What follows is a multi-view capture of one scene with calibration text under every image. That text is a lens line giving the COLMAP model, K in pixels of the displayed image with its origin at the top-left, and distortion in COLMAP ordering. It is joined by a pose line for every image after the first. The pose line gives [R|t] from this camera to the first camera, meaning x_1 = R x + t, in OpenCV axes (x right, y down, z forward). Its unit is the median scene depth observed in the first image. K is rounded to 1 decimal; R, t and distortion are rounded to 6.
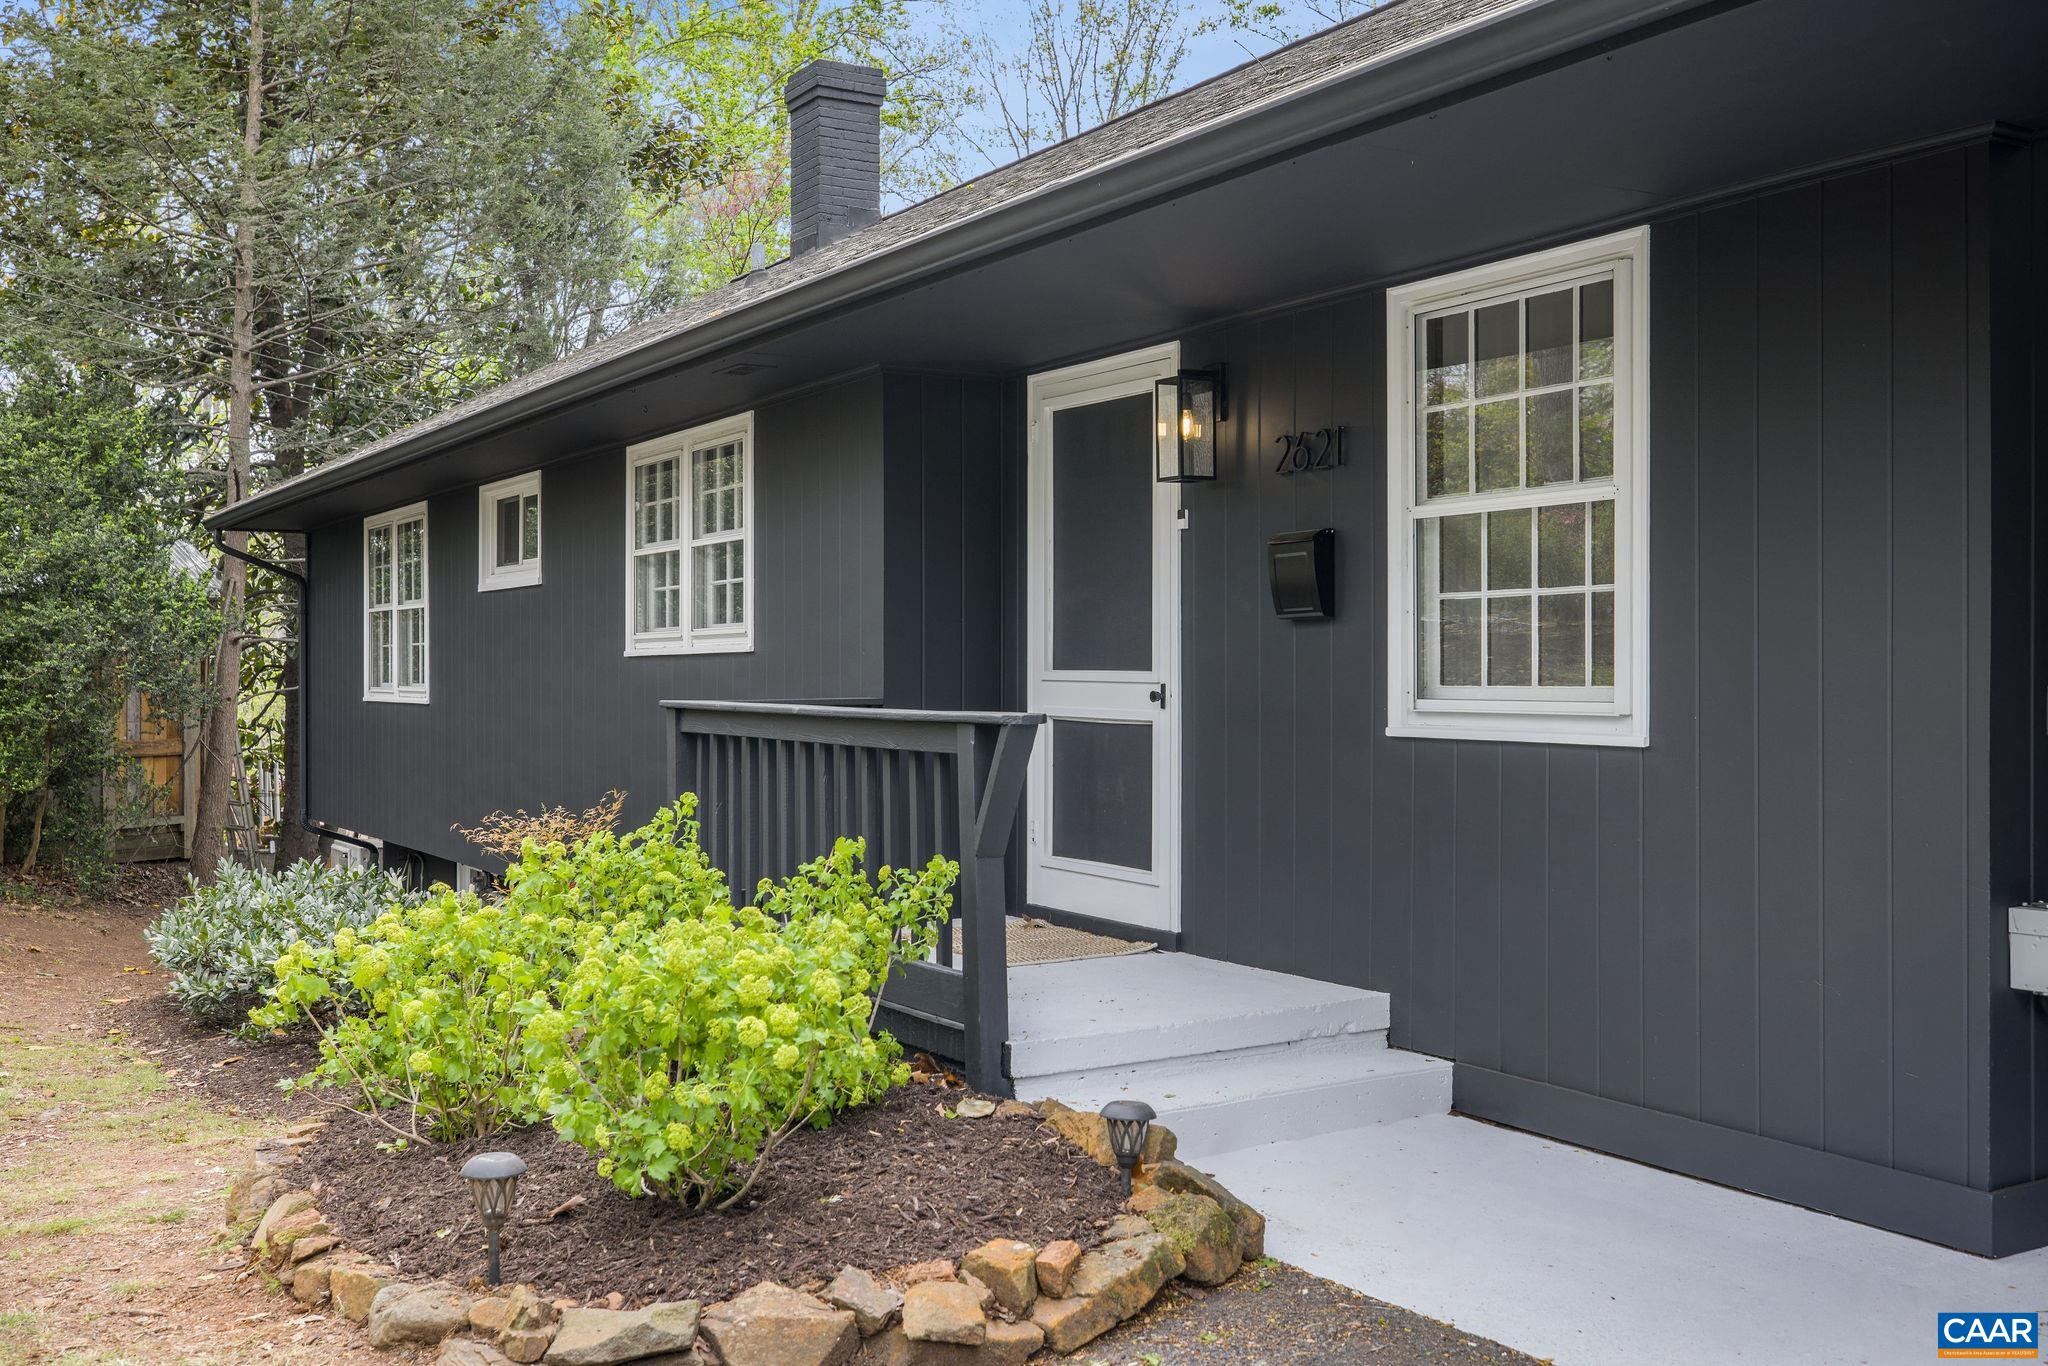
lens RADIAL K [[2032.5, 0, 1024.0], [0, 2032.5, 683.0], [0, 0, 1]] dist [0.015054, 0.006626]
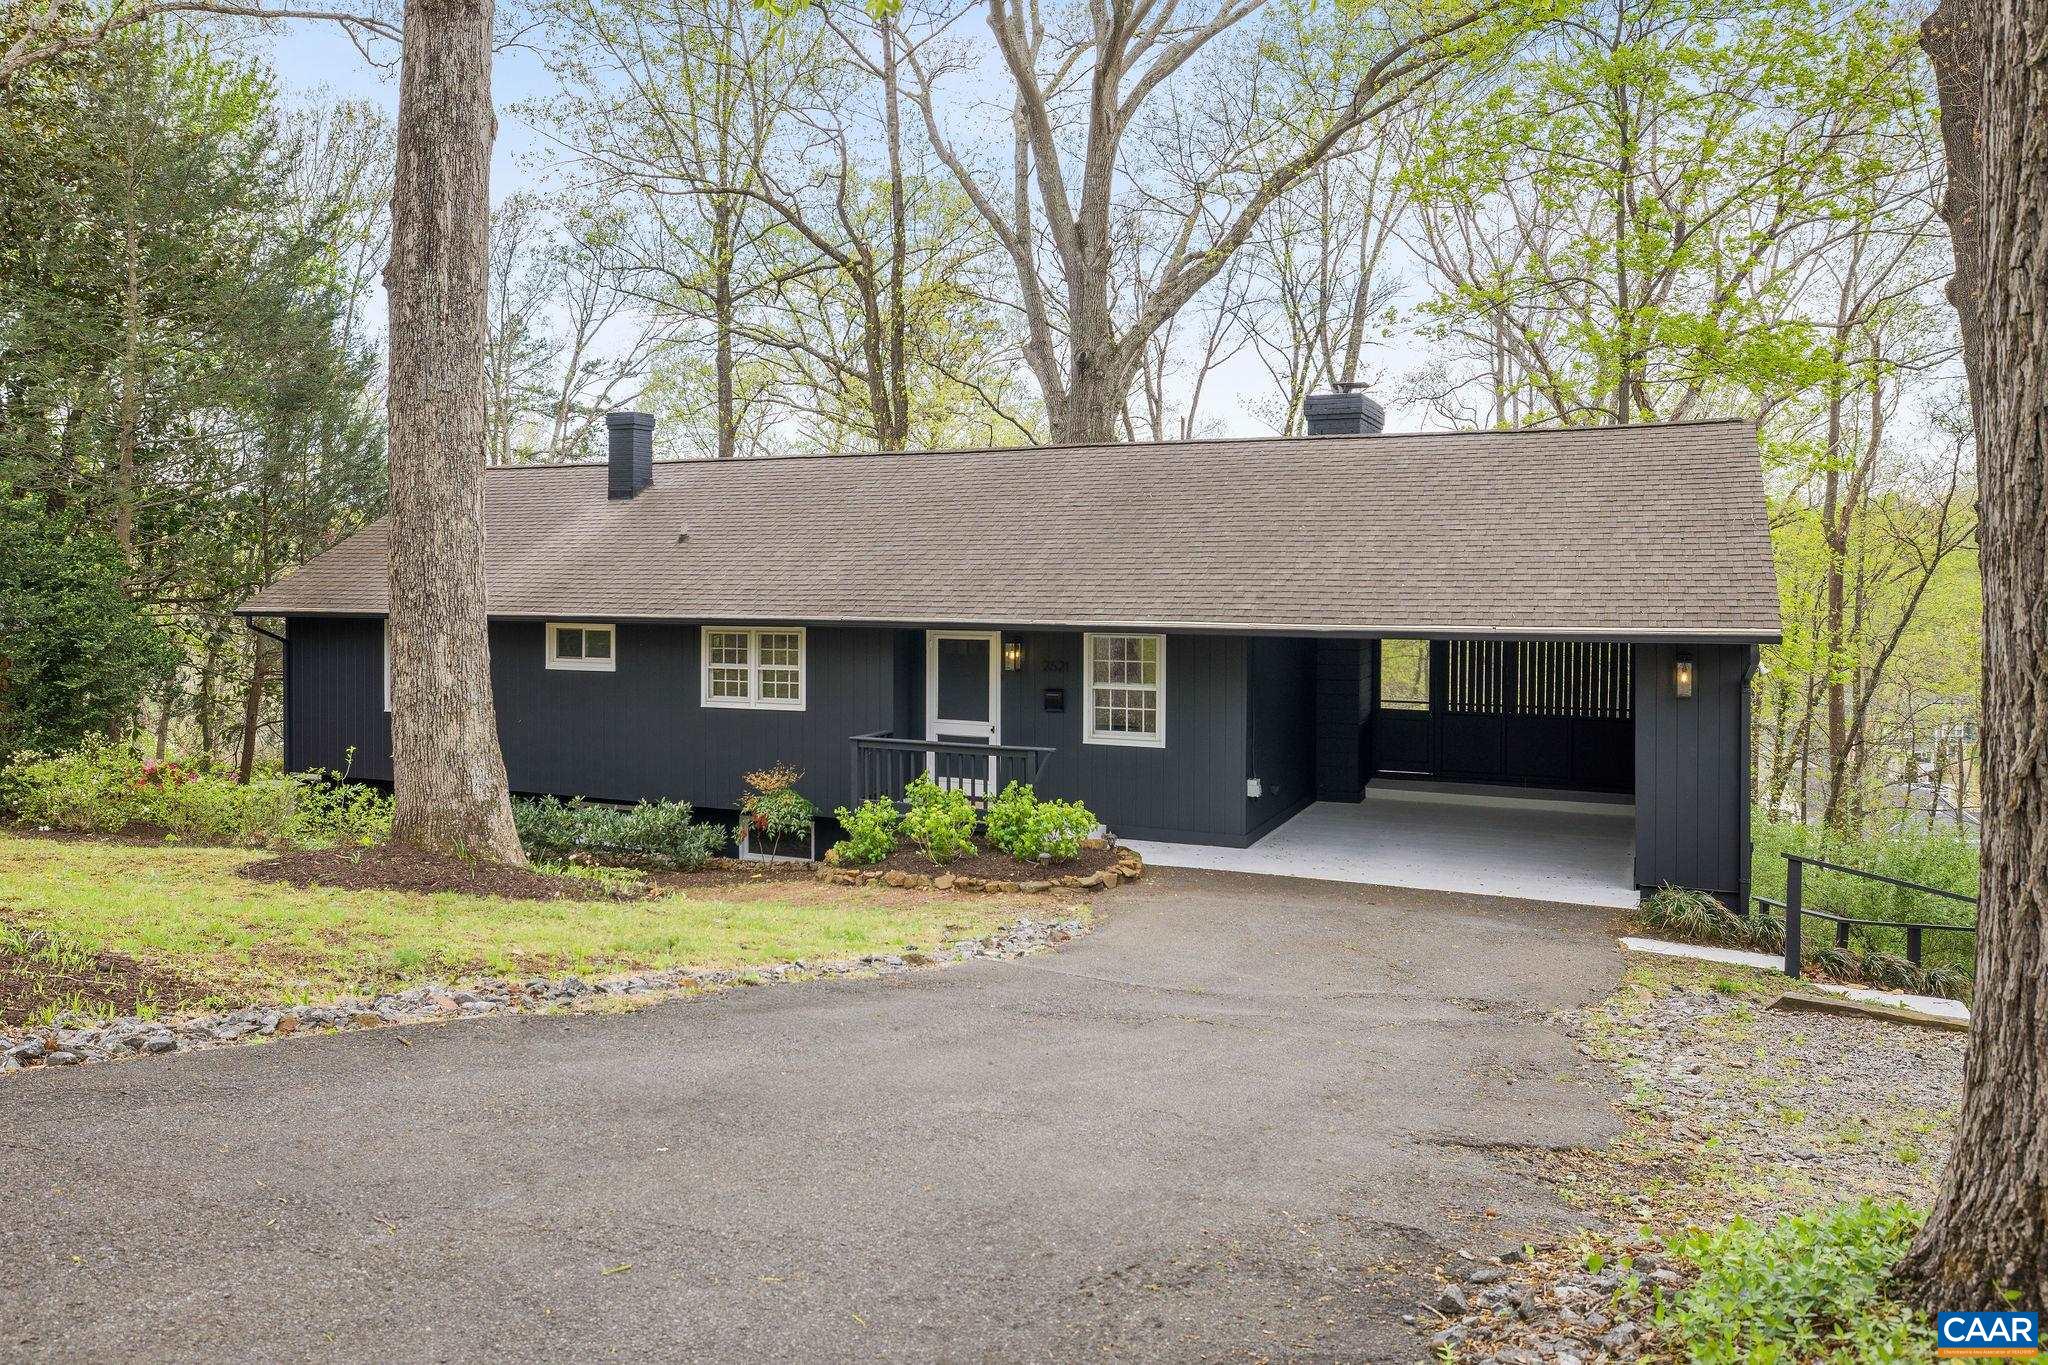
lens RADIAL K [[1463.8, 0, 1020.1], [0, 1463.8, 613.0], [0, 0, 1]] dist [-0.004944, -0.000679]
pose [[0.811288, -0.007062, 0.584603, -1.388766], [-0.005117, 0.999803, 0.019180, -0.247342], [-0.584624, -0.018552, 0.811092, -1.067108]]
